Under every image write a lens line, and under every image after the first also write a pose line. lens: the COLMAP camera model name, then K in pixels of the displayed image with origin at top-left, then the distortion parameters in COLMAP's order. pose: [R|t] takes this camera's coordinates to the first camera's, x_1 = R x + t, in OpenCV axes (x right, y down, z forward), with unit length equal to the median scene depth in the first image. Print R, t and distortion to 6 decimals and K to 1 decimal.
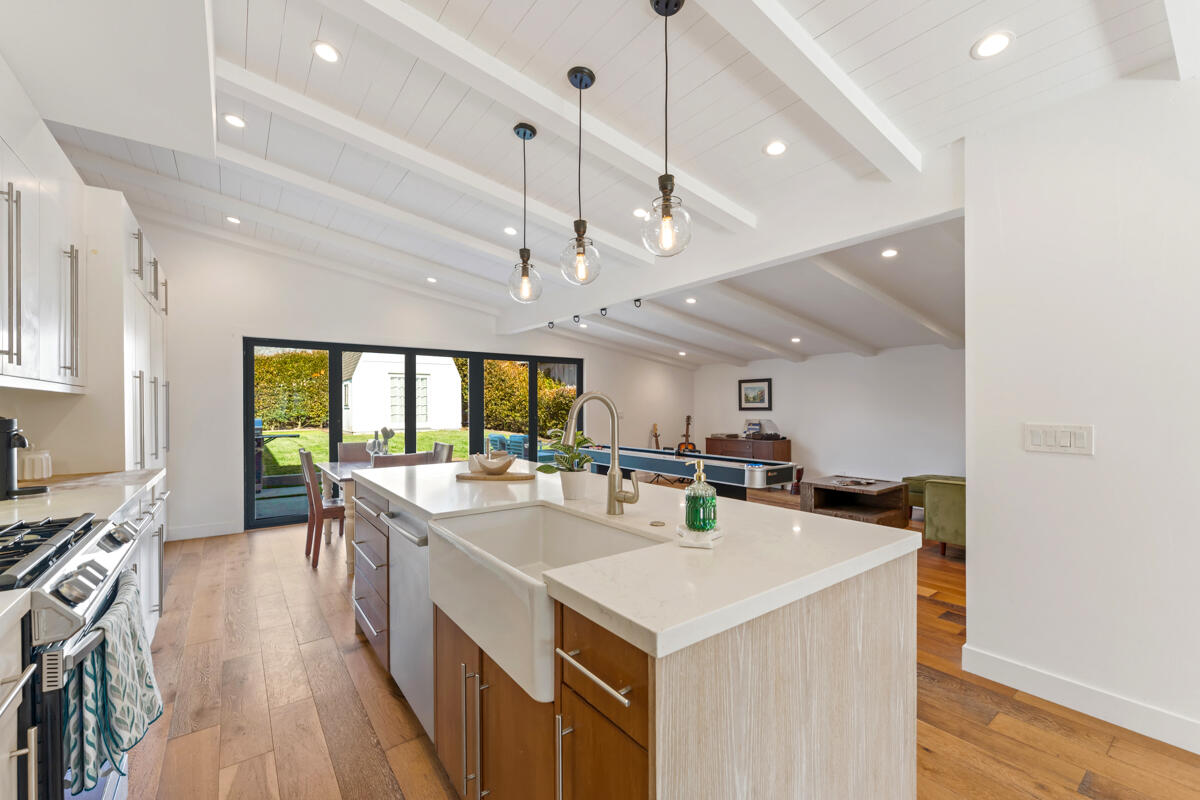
lens RADIAL K [[488.2, 0, 592.5], [0, 488.2, 408.1], [0, 0, 1]] dist [0.002726, -0.001549]
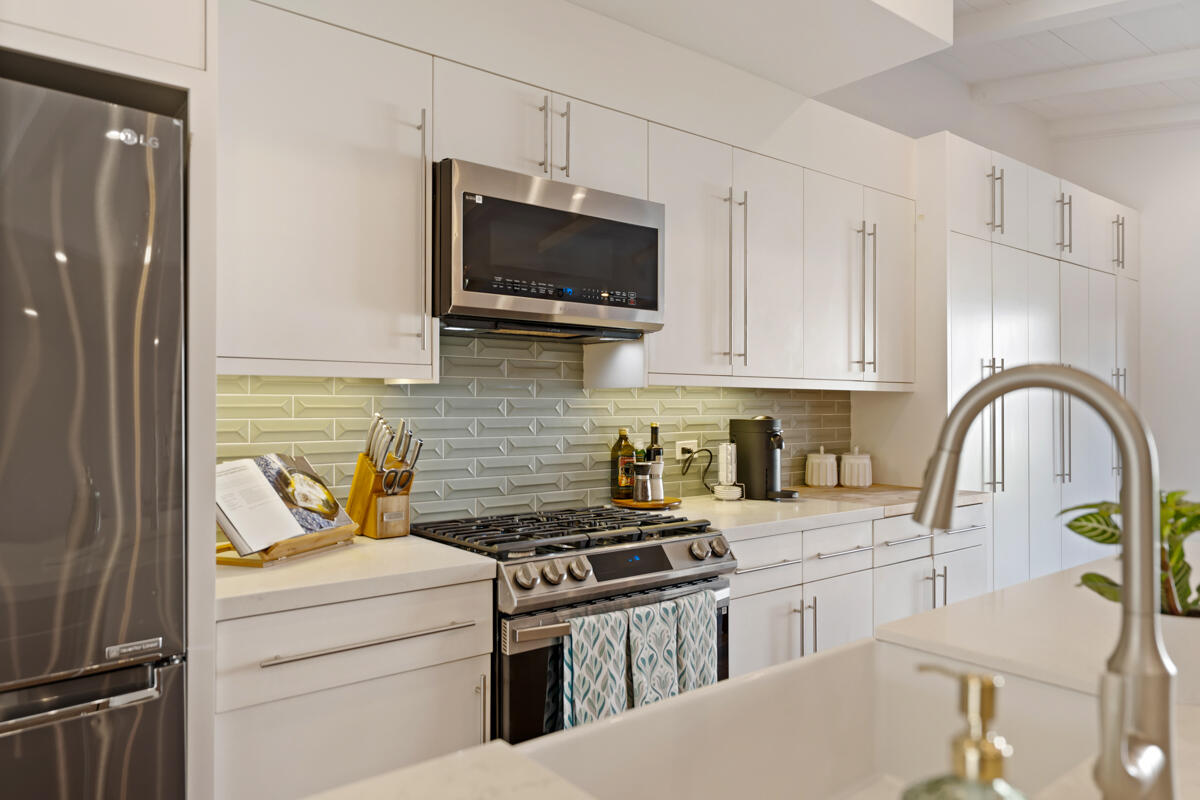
lens RADIAL K [[793.2, 0, 612.0], [0, 793.2, 406.7], [0, 0, 1]] dist [0.004559, 0.000265]
pose [[0.043786, 0.001033, -0.999040, 0.101038], [-0.005023, 0.999987, 0.000813, -0.000742], [0.999028, 0.004983, 0.043791, 0.152239]]
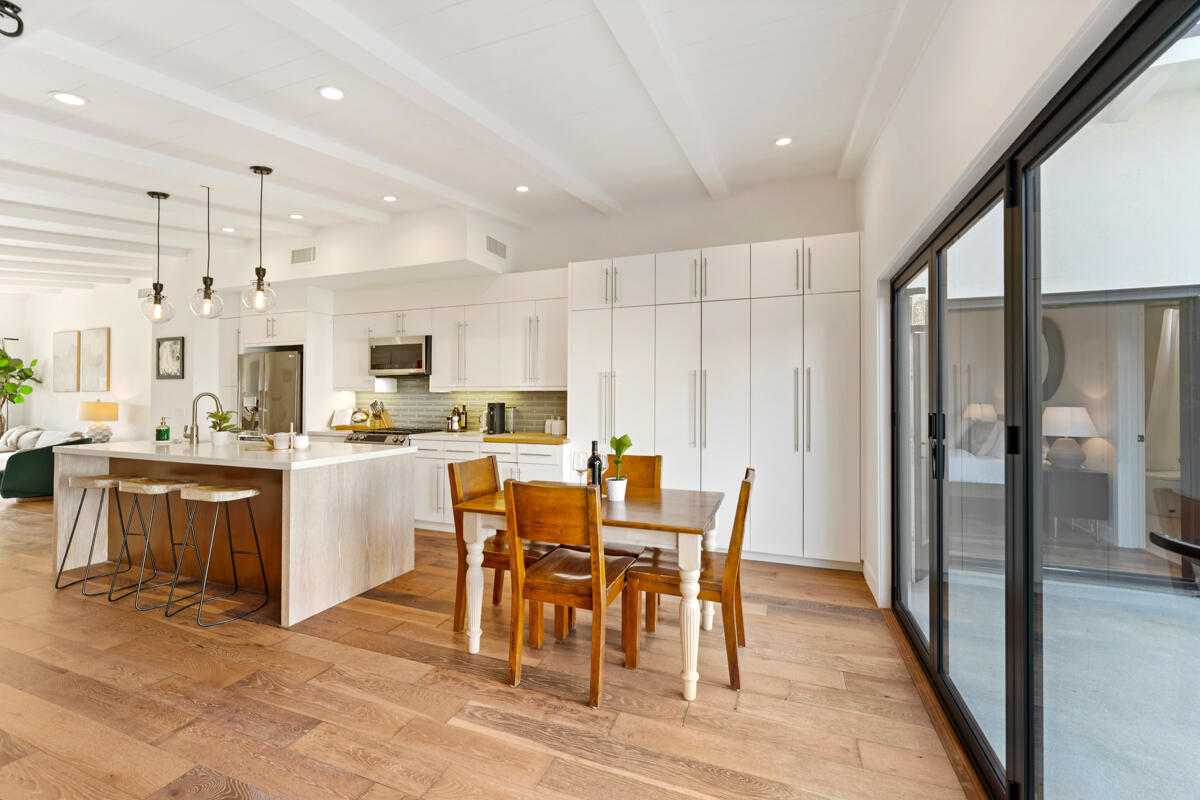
lens RADIAL K [[488.2, 0, 599.7], [0, 488.2, 394.8], [0, 0, 1]] dist [0.002726, -0.001549]
pose [[-0.842489, -0.002055, -0.538710, -0.082715], [-0.004156, 0.999988, 0.002685, -0.008021], [0.538698, 0.004501, -0.842487, 0.902801]]
